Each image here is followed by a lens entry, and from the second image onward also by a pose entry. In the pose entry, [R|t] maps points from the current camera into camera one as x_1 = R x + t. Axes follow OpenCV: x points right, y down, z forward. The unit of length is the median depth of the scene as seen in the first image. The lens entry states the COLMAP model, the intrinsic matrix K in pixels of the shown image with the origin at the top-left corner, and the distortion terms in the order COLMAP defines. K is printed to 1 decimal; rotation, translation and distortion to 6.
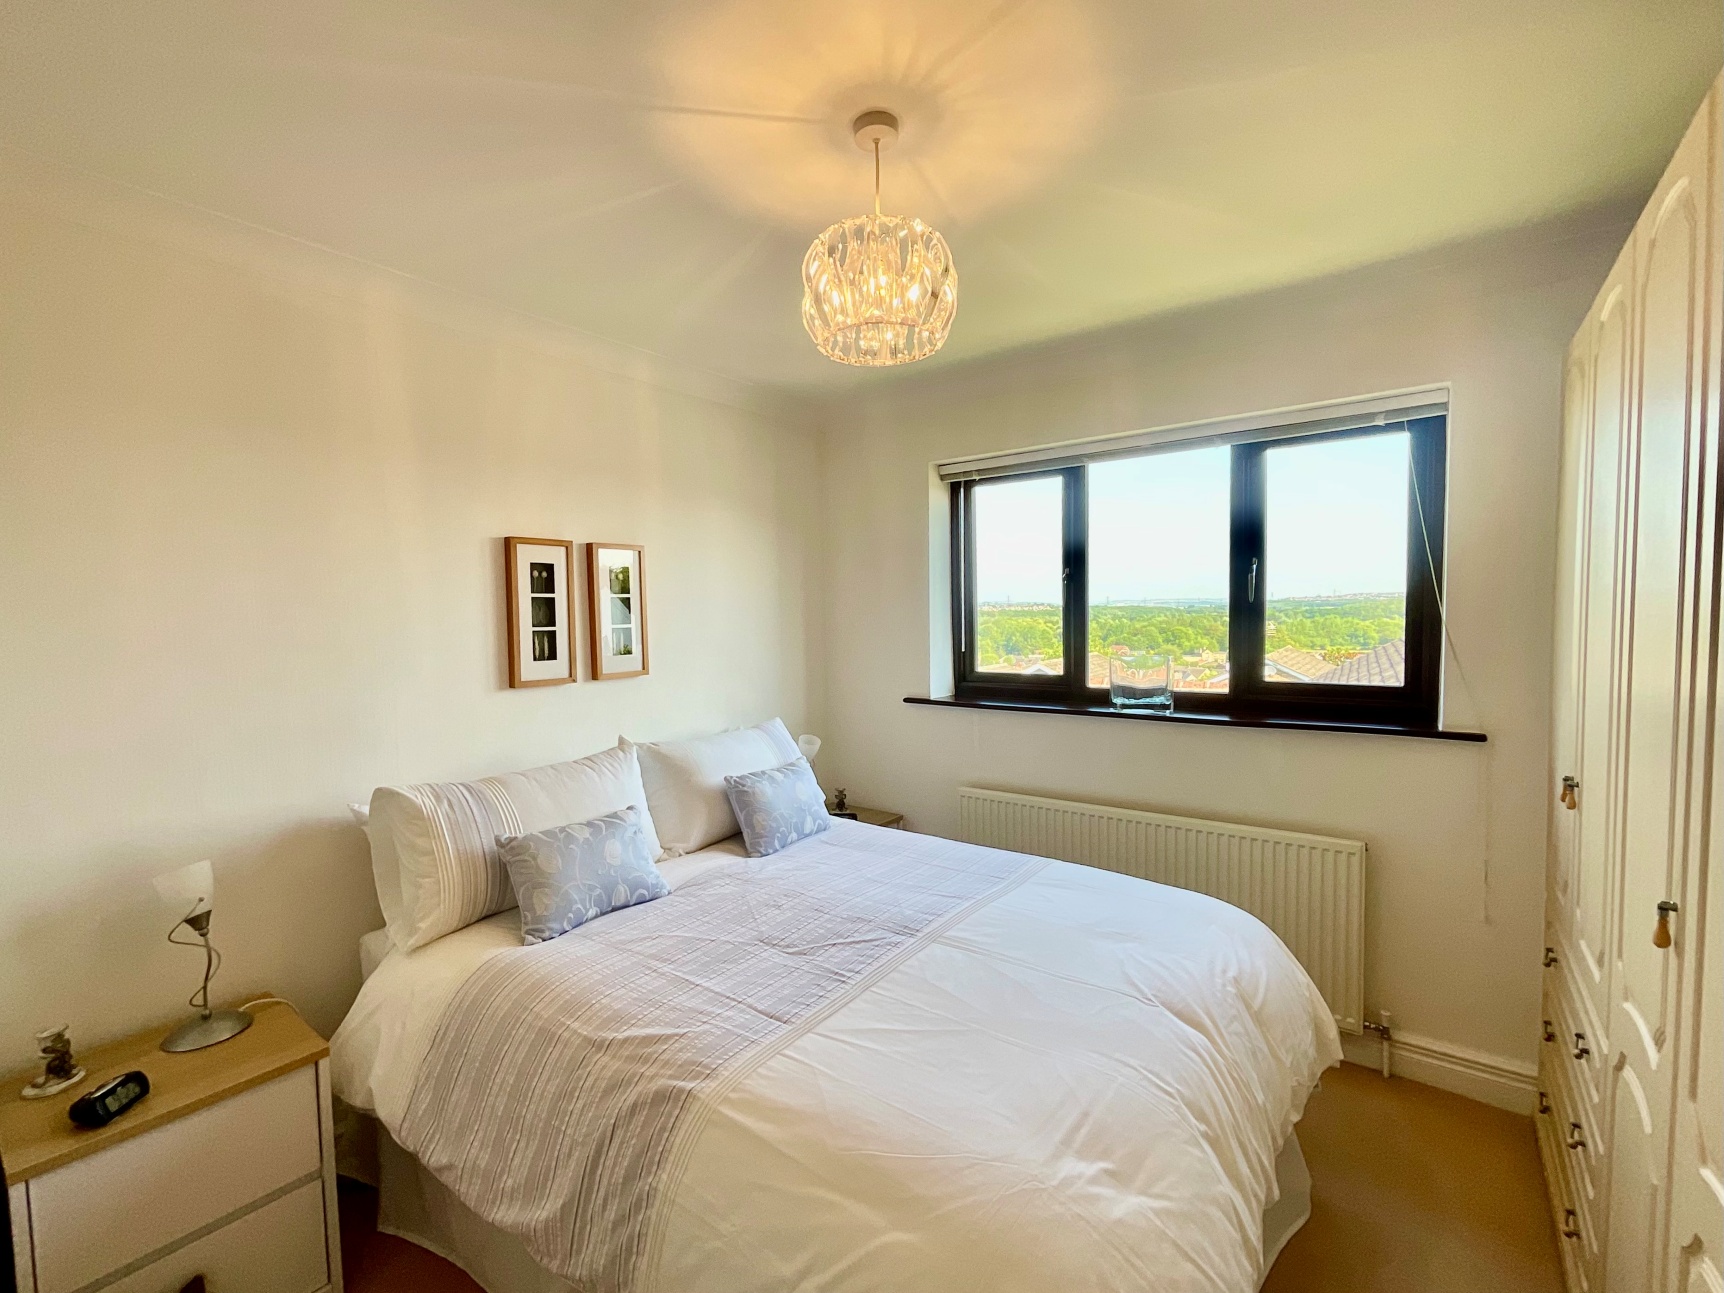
lens RADIAL K [[742.5, 0, 892.1], [0, 742.5, 647.1], [0, 0, 1]] dist [-0.009933, -0.000091]
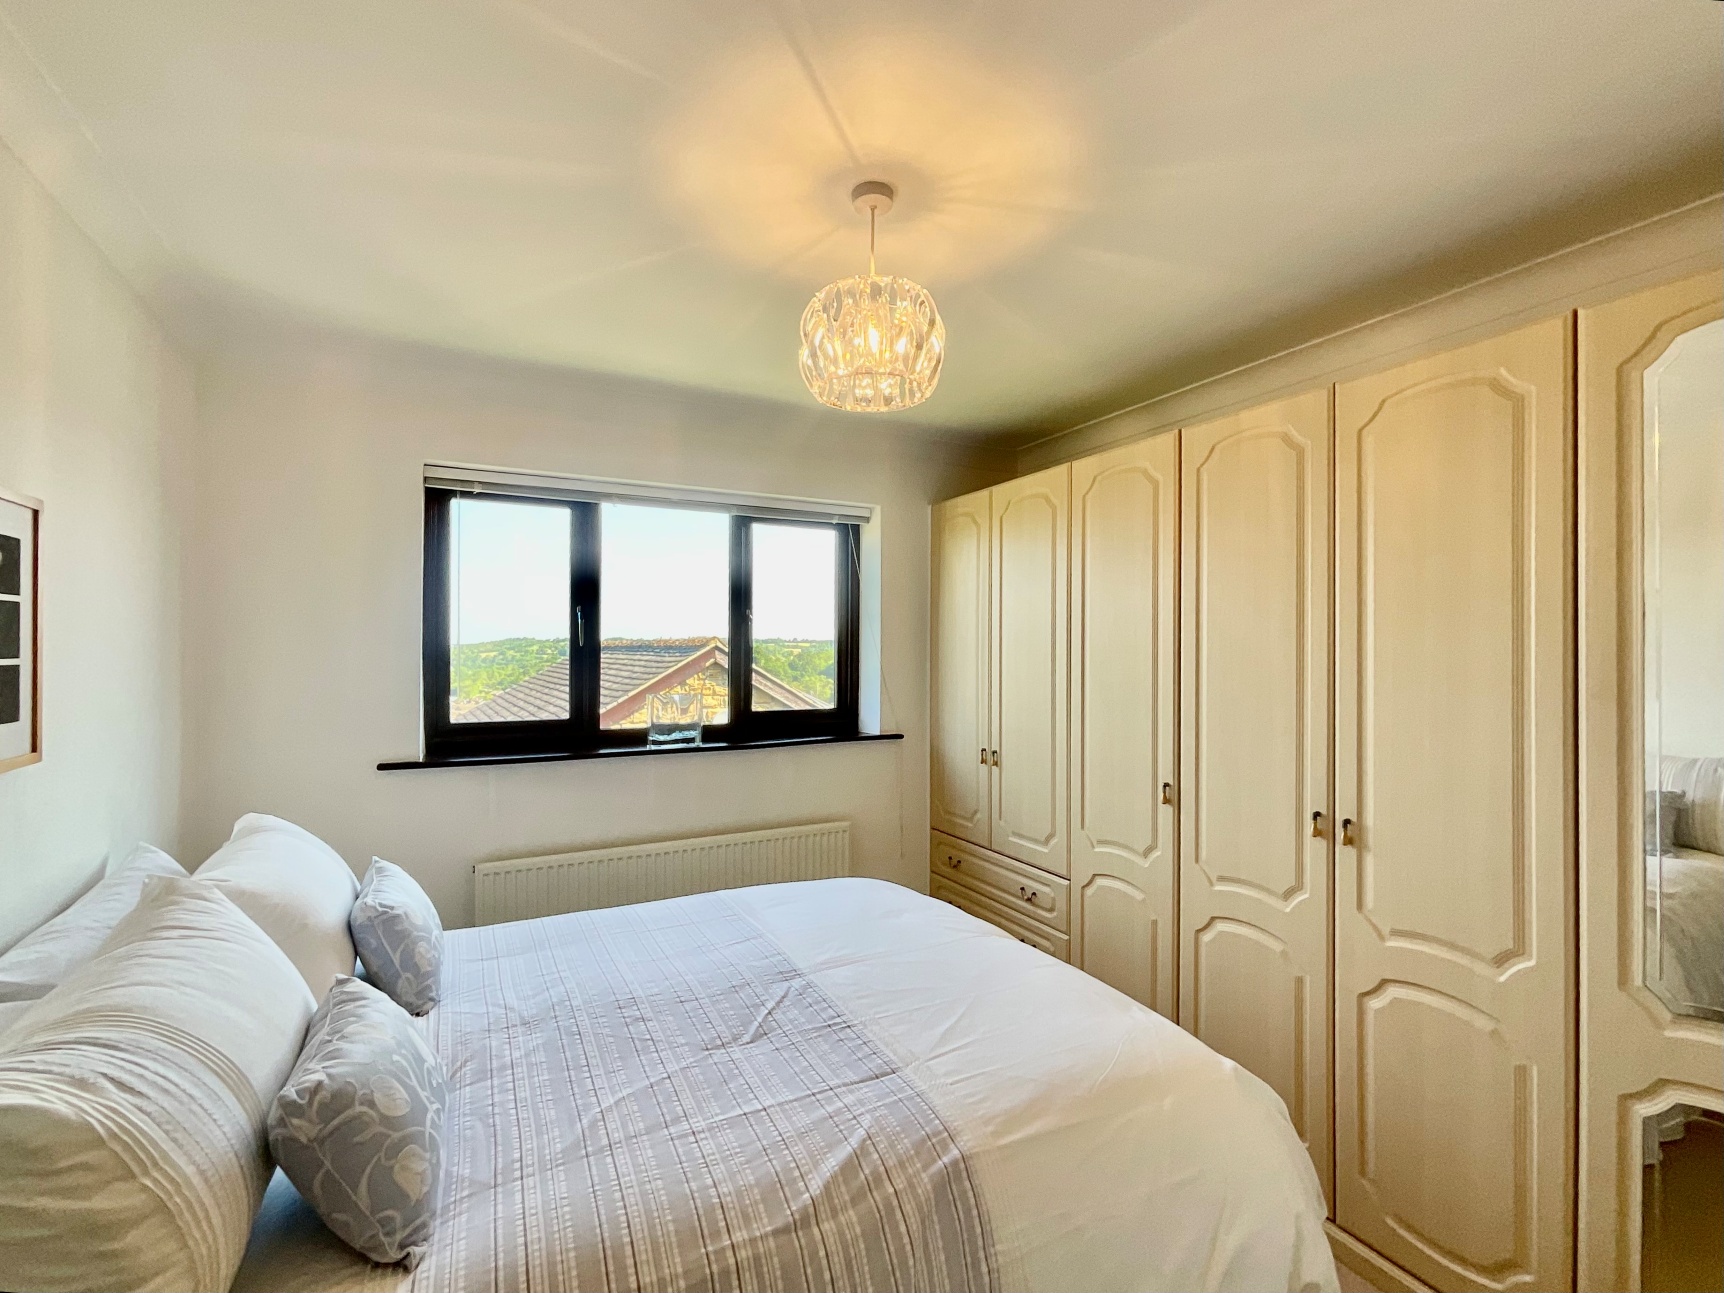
lens RADIAL K [[753.5, 0, 832.4], [0, 753.5, 646.3], [0, 0, 1]] dist [-0.002064, 0.006696]
pose [[0.468904, 0.023984, 0.882923, -0.549564], [0.030513, 0.998595, -0.043330, -0.002426], [-0.882722, 0.047258, 0.467513, 0.305557]]
